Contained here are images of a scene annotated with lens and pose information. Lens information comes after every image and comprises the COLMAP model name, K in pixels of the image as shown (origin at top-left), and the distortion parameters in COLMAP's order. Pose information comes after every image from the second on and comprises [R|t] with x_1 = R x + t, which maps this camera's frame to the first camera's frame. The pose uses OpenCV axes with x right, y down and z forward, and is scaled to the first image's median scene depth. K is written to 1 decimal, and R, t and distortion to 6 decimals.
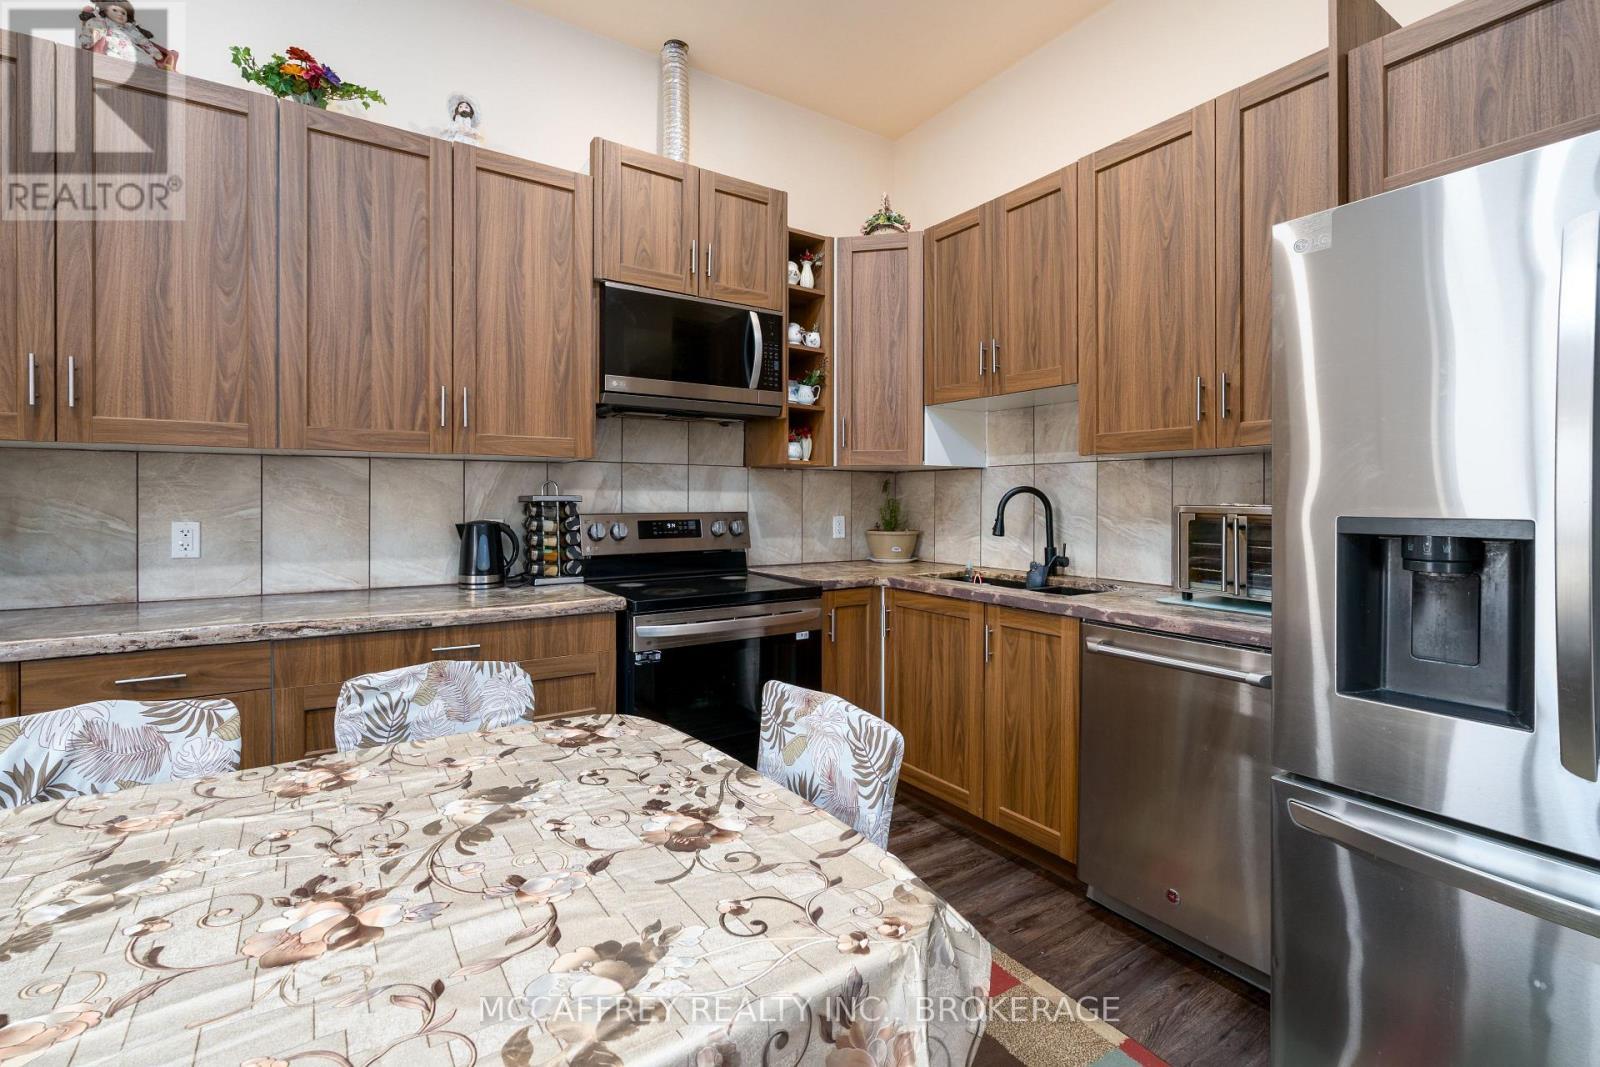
lens RADIAL K [[720.8, 0, 800.9], [0, 720.8, 506.0], [0, 0, 1]] dist [0.000020, -0.000040]
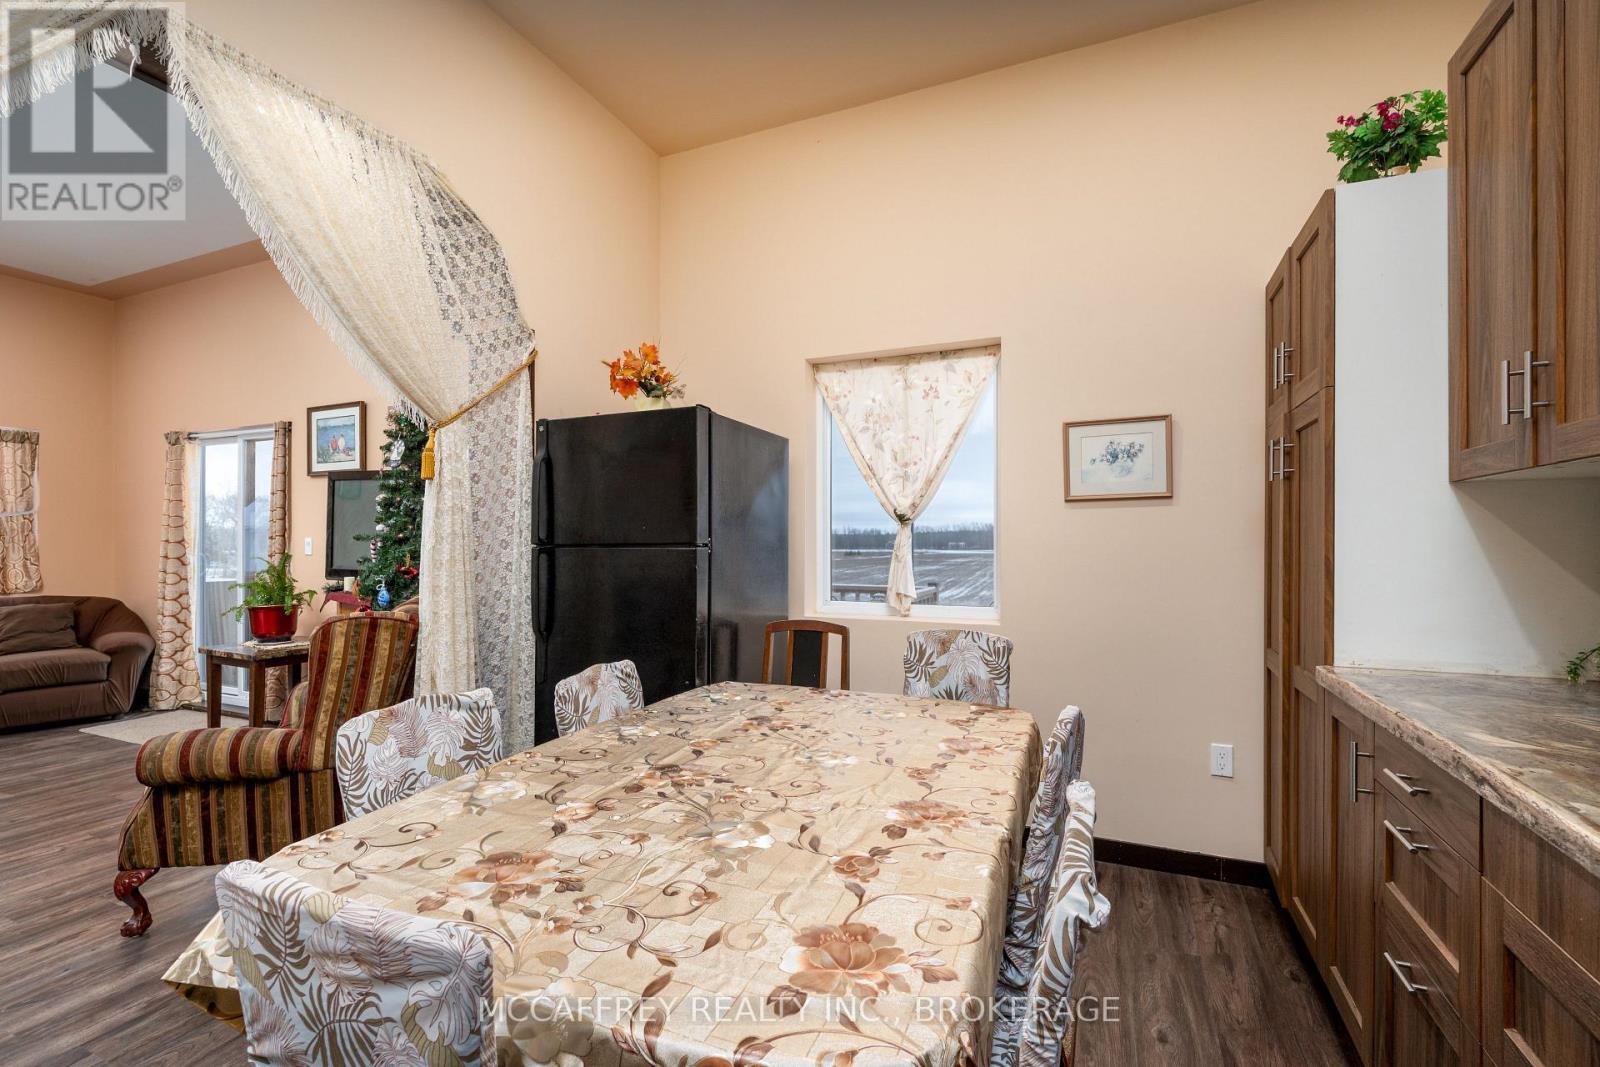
lens RADIAL K [[708.3, 0, 794.1], [0, 708.3, 538.1], [0, 0, 1]] dist [-0.001933, -0.000236]
pose [[-0.841505, -0.003937, -0.540235, 0.018357], [-0.005583, 0.999983, 0.001408, -0.007200], [0.540221, 0.004201, -0.841513, 0.836151]]
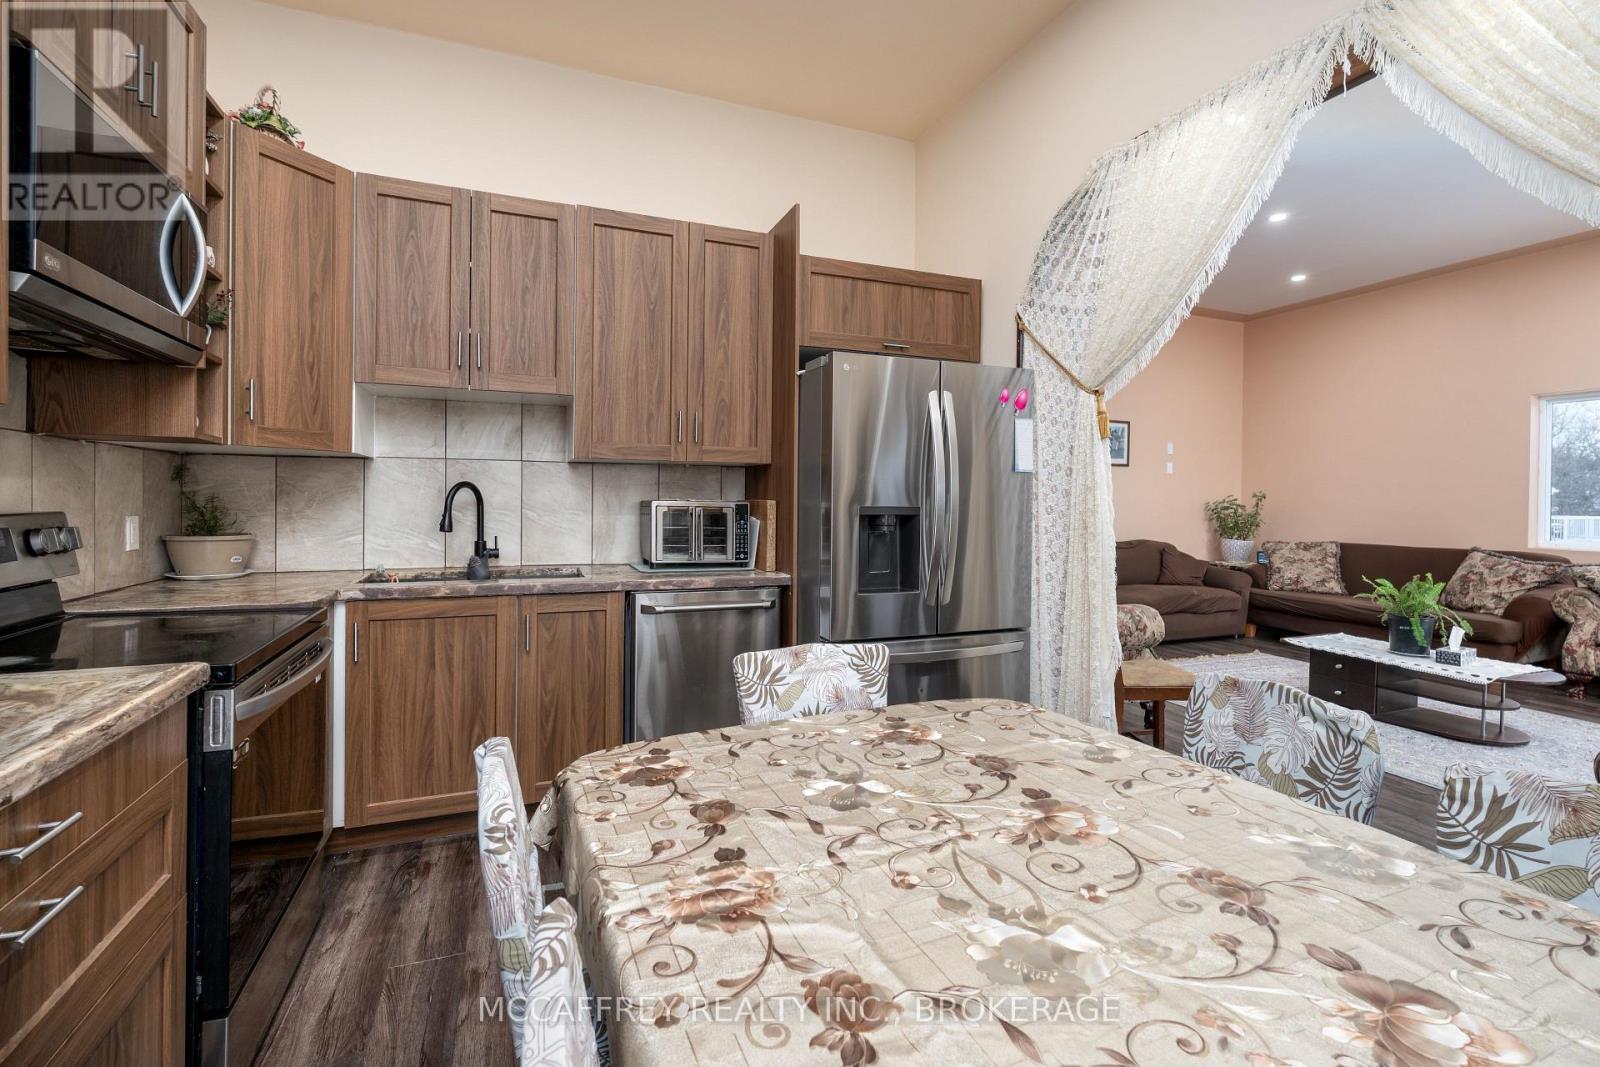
lens RADIAL K [[720.8, 0, 800.9], [0, 720.8, 506.0], [0, 0, 1]] dist [0.000020, -0.000040]
pose [[0.205544, -0.007779, 0.978617, -0.639146], [-0.000650, 0.999967, 0.008086, -0.001521], [-0.978648, -0.002298, 0.205532, 0.375508]]
